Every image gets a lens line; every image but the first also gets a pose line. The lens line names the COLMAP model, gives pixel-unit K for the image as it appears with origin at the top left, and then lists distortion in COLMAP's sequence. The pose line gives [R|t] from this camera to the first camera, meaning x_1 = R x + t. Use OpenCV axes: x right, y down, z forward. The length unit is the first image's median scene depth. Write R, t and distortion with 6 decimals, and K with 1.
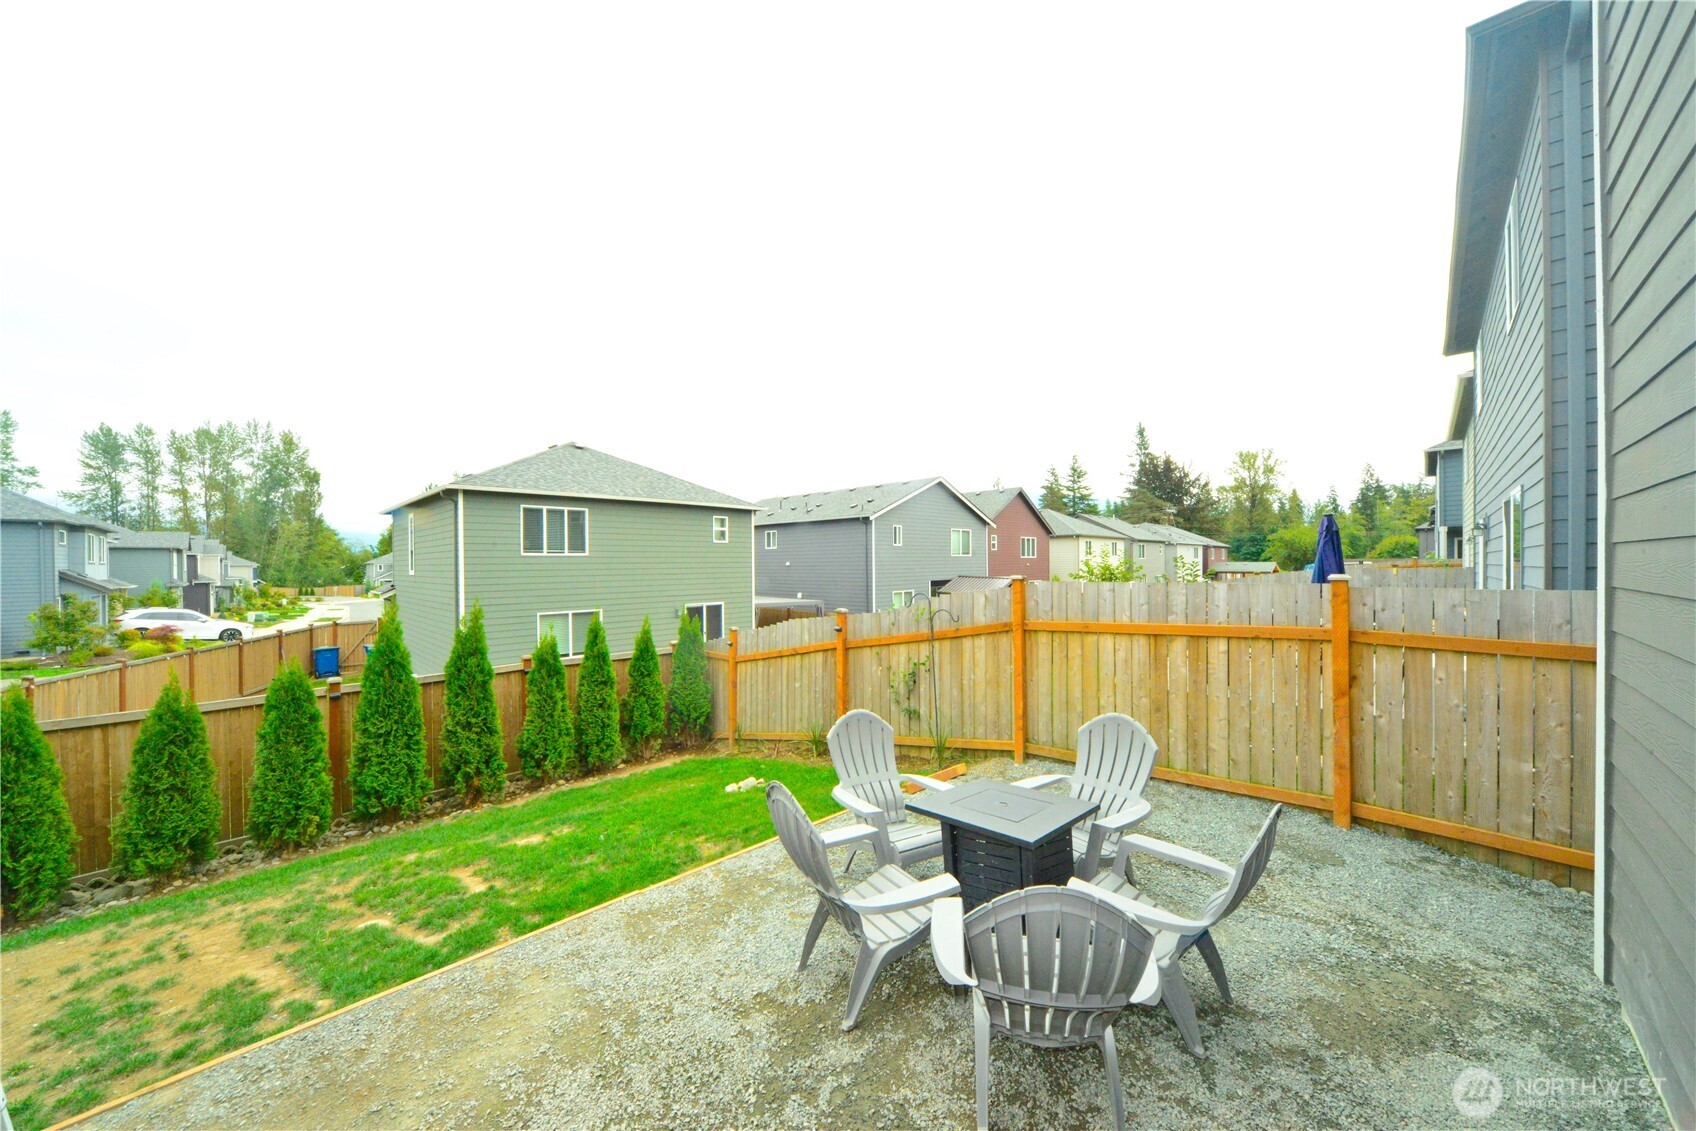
lens RADIAL K [[594.4, 0, 837.0], [0, 594.4, 566.1], [0, 0, 1]] dist [-0.011822, 0.000103]
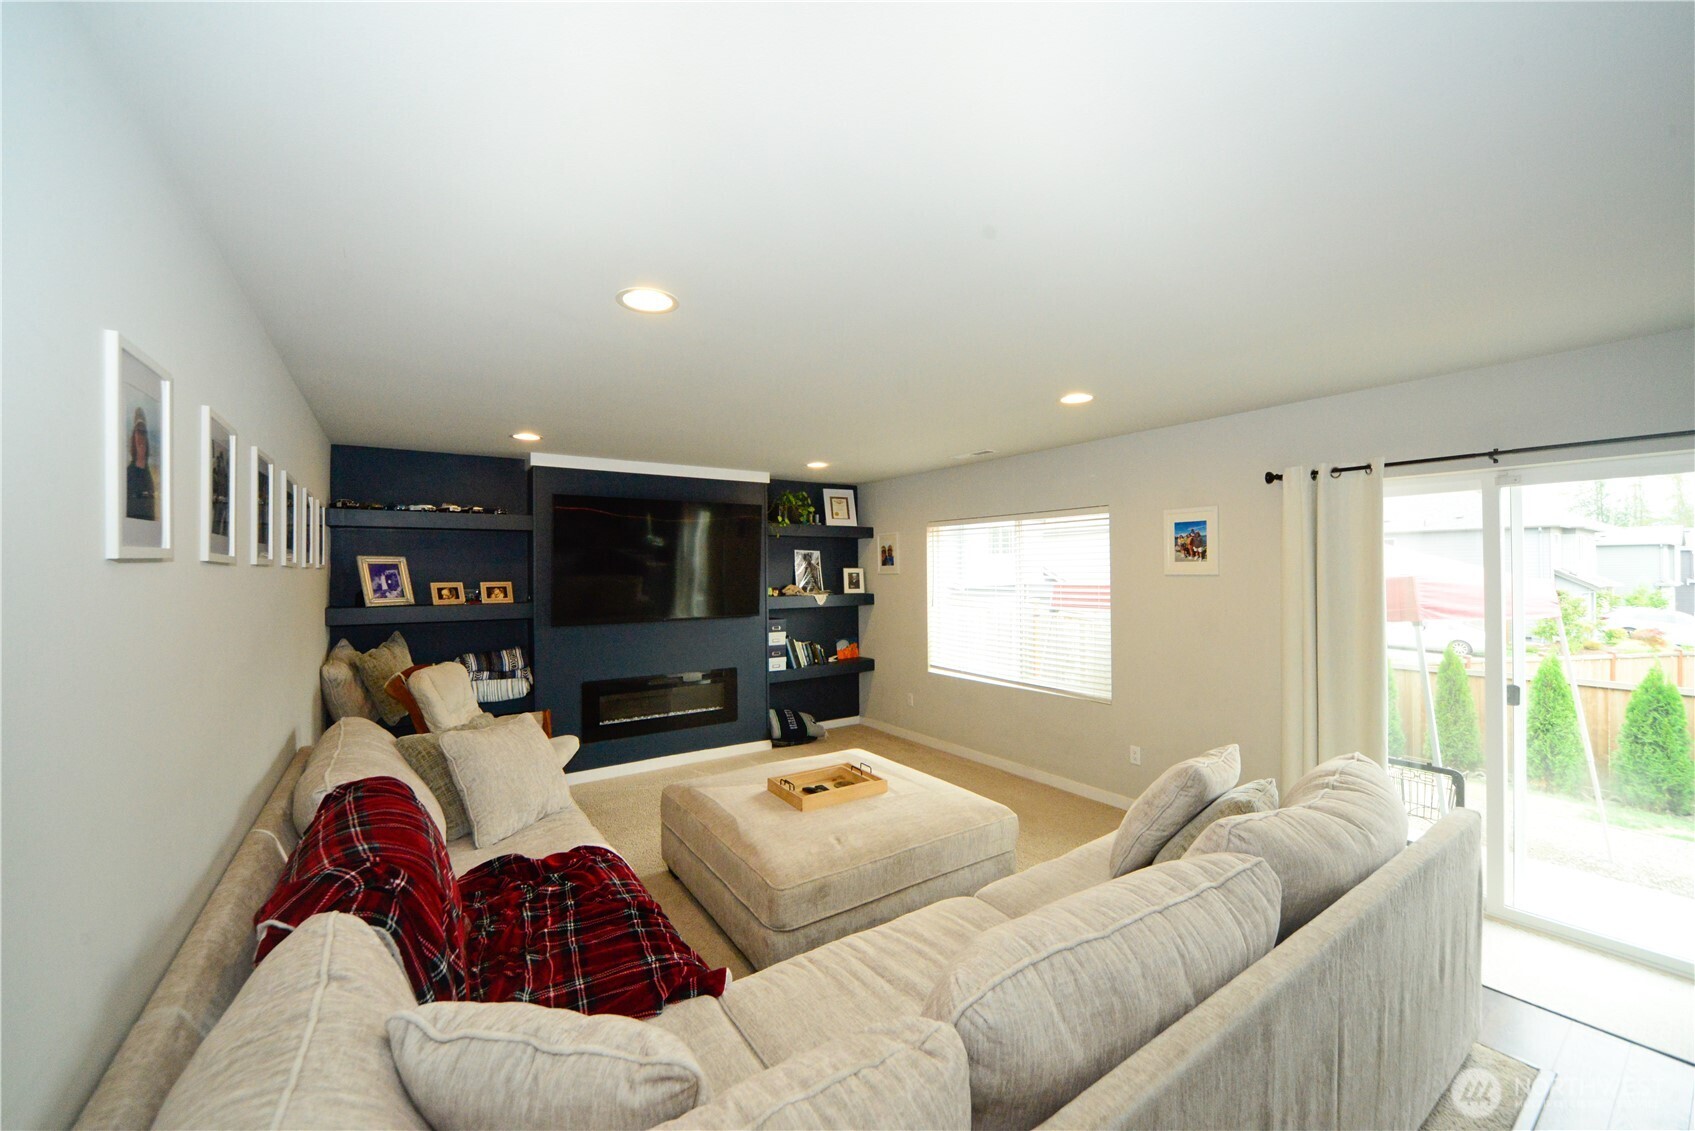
lens RADIAL K [[649.2, 0, 838.6], [0, 649.2, 565.1], [0, 0, 1]] dist [-0.014036, 0.000182]
pose [[-0.192141, 0.003586, -0.981361, 0.130310], [0.003978, 0.999988, 0.002875, -0.008615], [0.981359, -0.003351, -0.192153, -0.112171]]
